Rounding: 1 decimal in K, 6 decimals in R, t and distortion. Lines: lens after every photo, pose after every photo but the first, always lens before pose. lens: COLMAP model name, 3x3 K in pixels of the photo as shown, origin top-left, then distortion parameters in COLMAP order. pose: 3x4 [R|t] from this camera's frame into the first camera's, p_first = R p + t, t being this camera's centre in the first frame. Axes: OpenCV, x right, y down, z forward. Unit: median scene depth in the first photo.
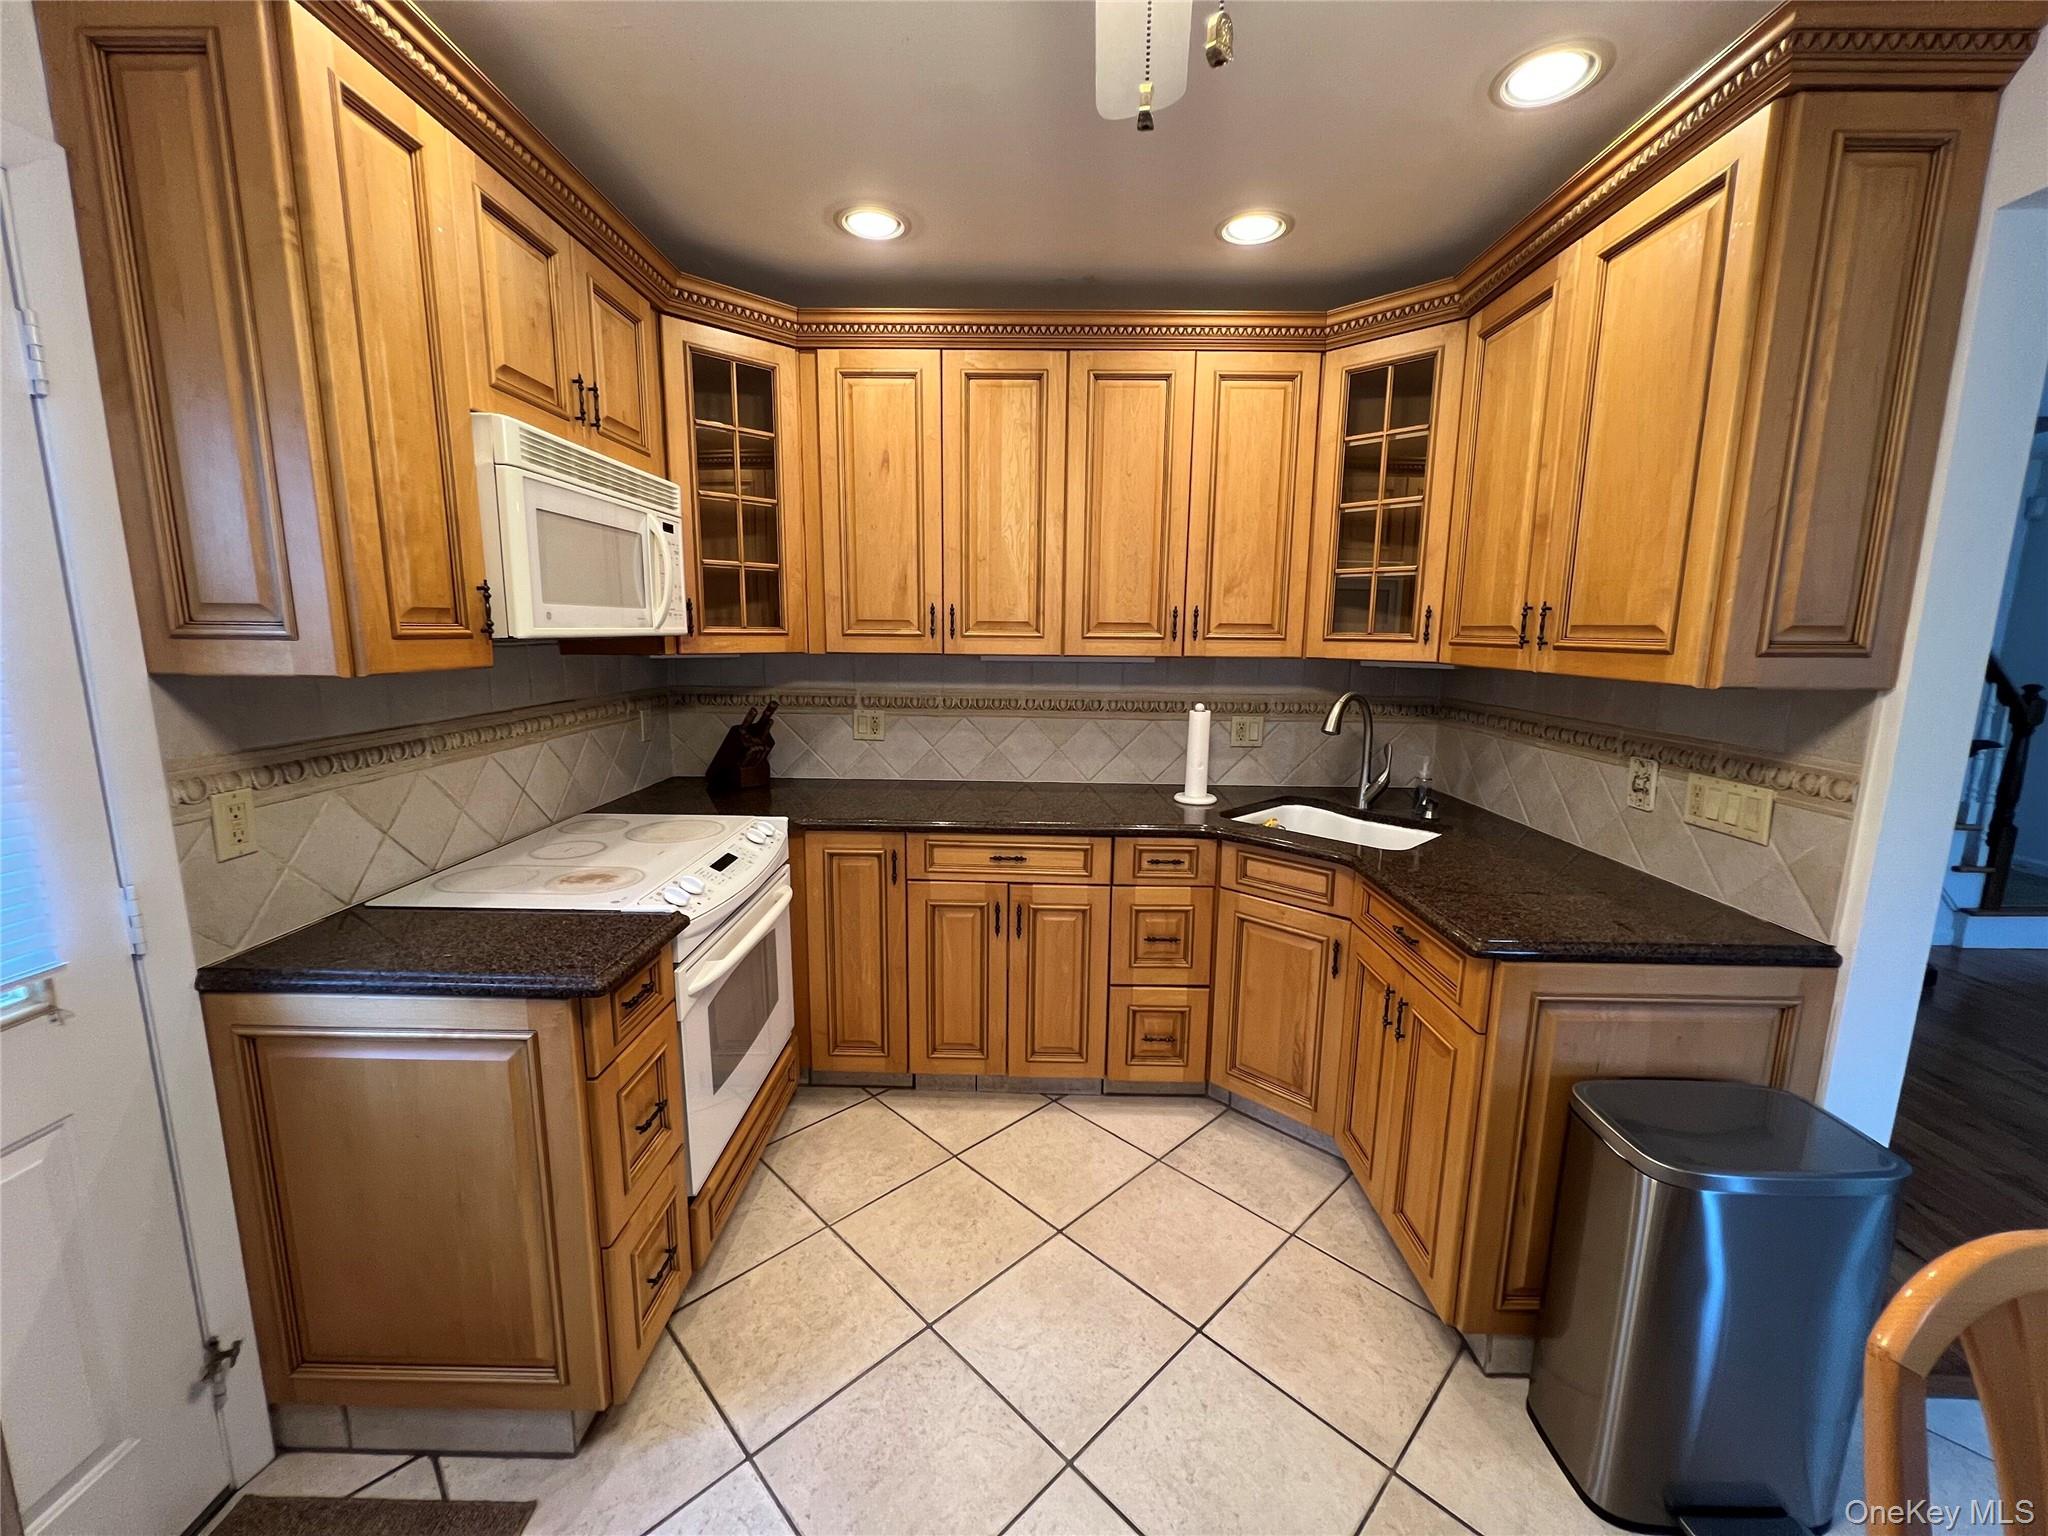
lens RADIAL K [[818.7, 0, 1022.7], [0, 818.7, 763.9], [0, 0, 1]] dist [-0.002868, 0.000023]
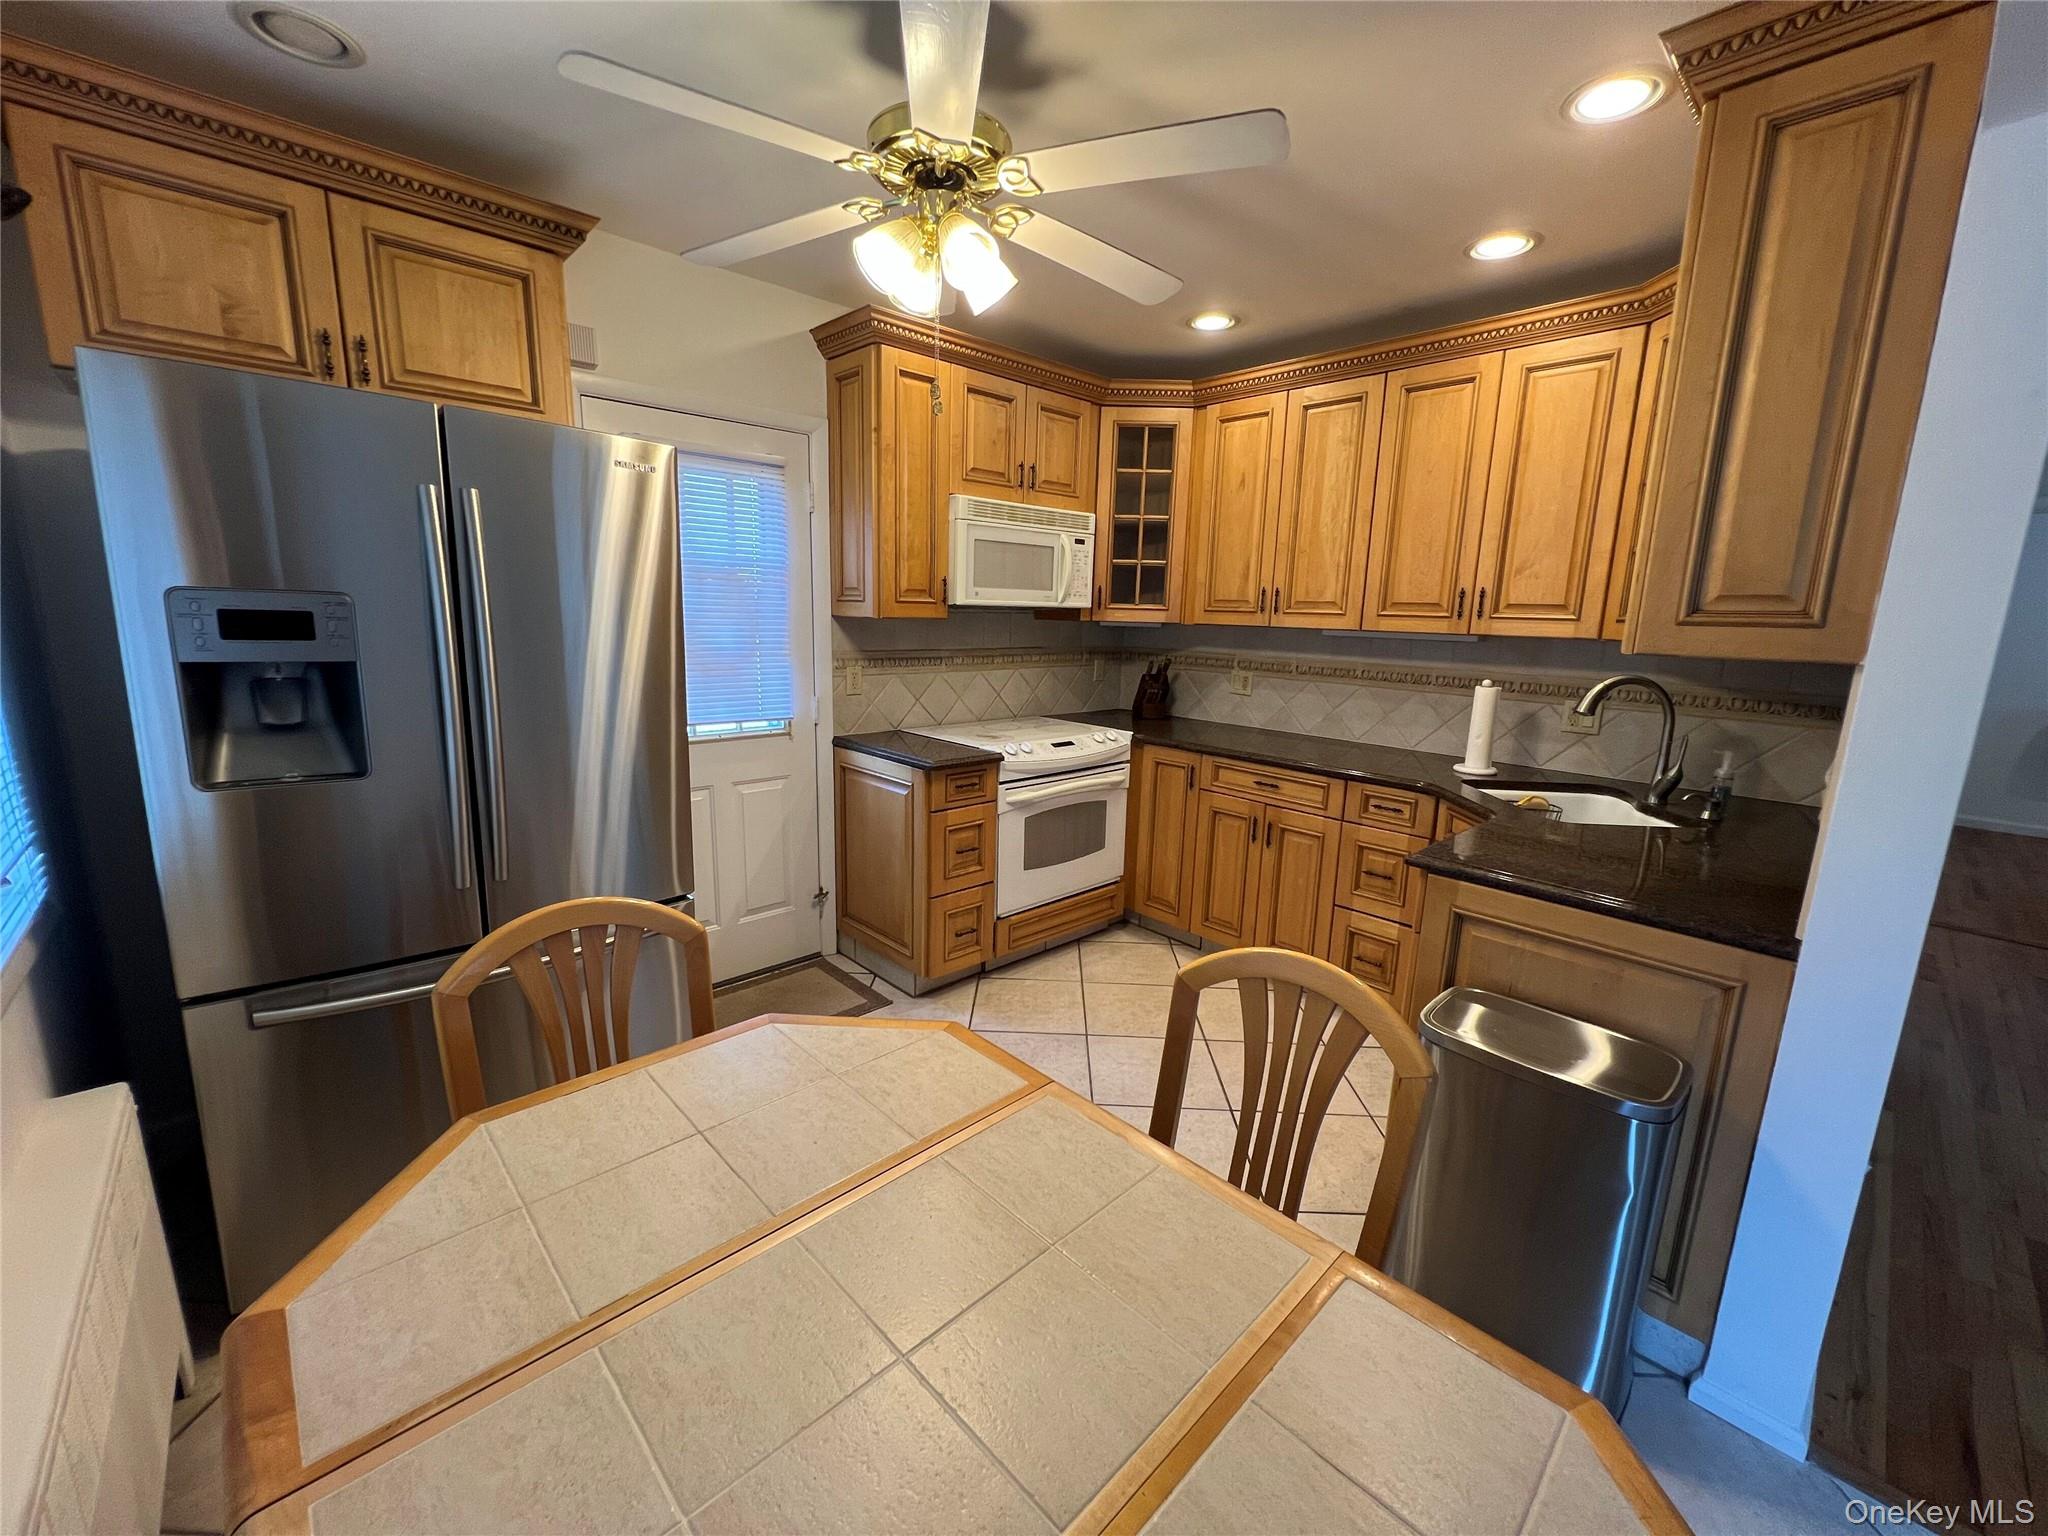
lens RADIAL K [[818.7, 0, 1022.7], [0, 818.7, 763.9], [0, 0, 1]] dist [-0.002868, 0.000023]
pose [[0.694728, 0.141921, -0.705132, 0.613947], [-0.135900, 0.988583, 0.065075, 0.051185], [0.706317, 0.050618, 0.706083, -0.183380]]
